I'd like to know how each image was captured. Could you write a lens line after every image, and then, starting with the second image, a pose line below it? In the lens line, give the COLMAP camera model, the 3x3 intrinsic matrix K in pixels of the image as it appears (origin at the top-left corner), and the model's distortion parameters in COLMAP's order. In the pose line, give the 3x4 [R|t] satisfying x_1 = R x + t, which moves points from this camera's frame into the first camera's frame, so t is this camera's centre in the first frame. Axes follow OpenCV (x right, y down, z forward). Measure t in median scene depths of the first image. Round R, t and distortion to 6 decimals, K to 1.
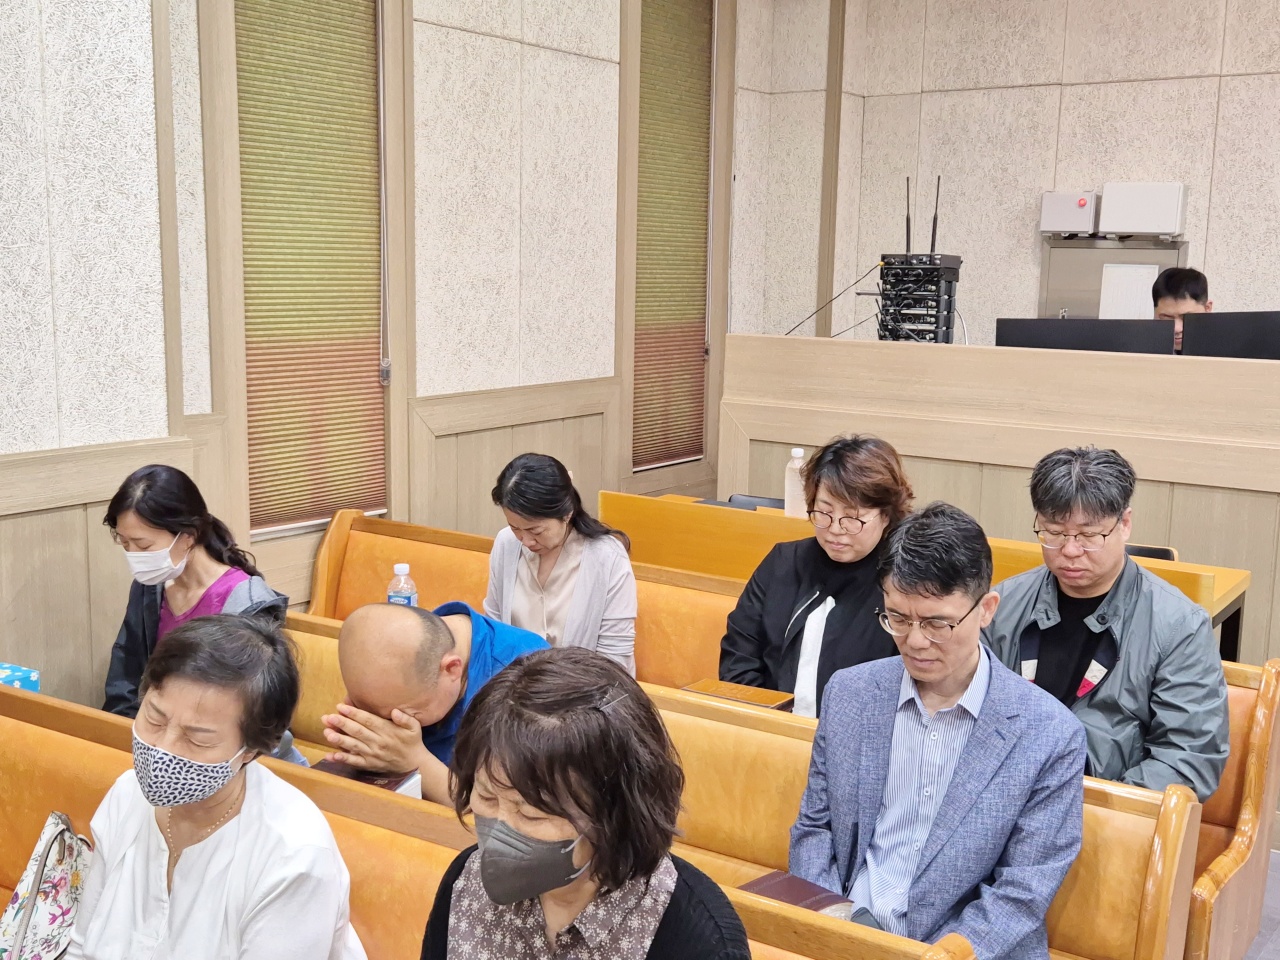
lens RADIAL K [[1477.3, 0, 640.0], [0, 1477.3, 480.0], [0, 0, 1]] dist [0.041318, 0.015625]
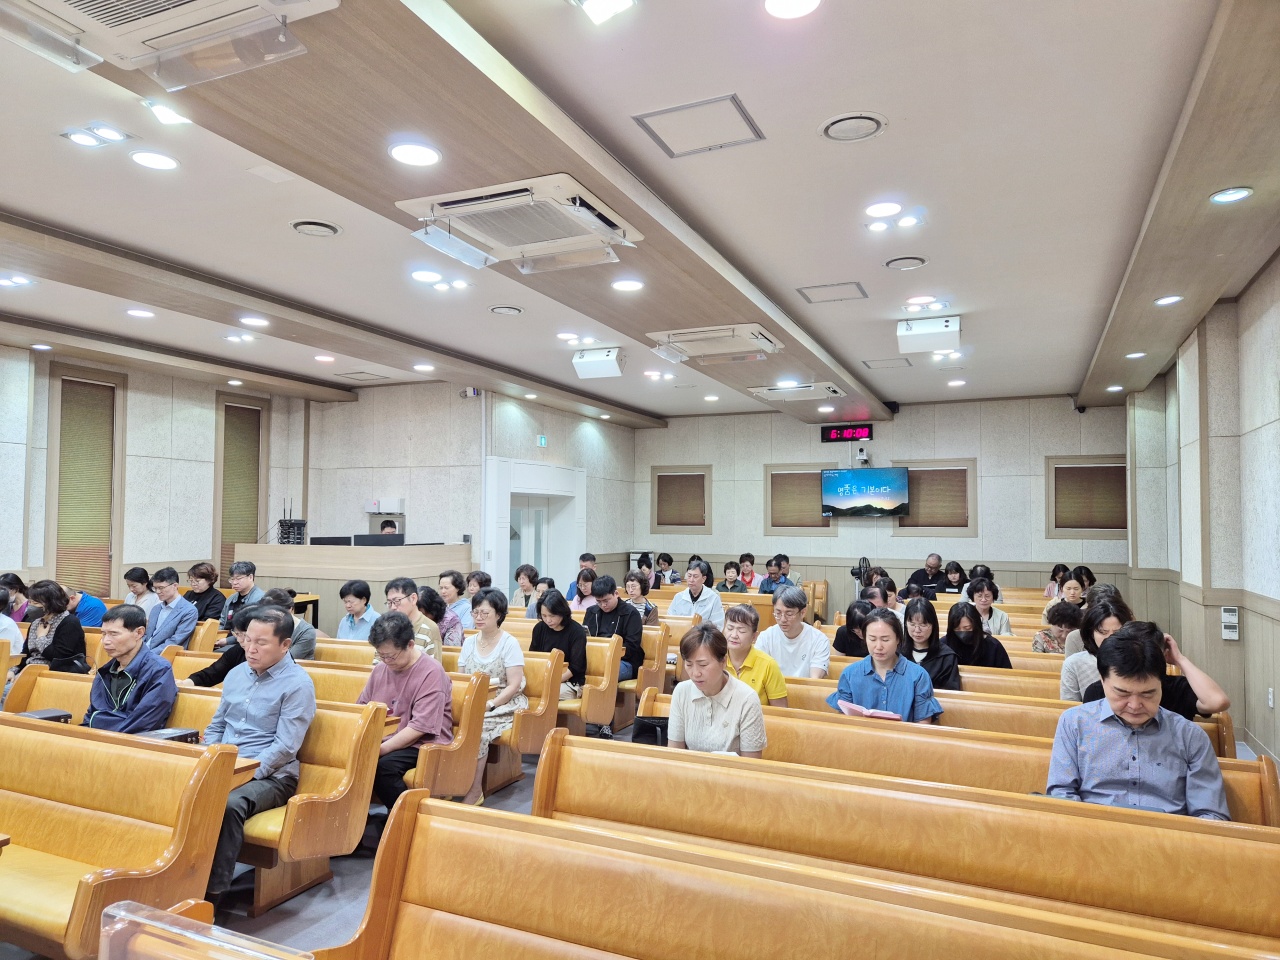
lens RADIAL K [[856.9, 0, 640.0], [0, 856.9, 480.0], [0, 0, 1]] dist [0.063197, -0.038965]
pose [[0.981367, -0.001517, 0.192135, 0.627834], [0.038954, 0.980773, -0.191224, 0.183768], [-0.188151, 0.195146, 0.962558, -1.170658]]
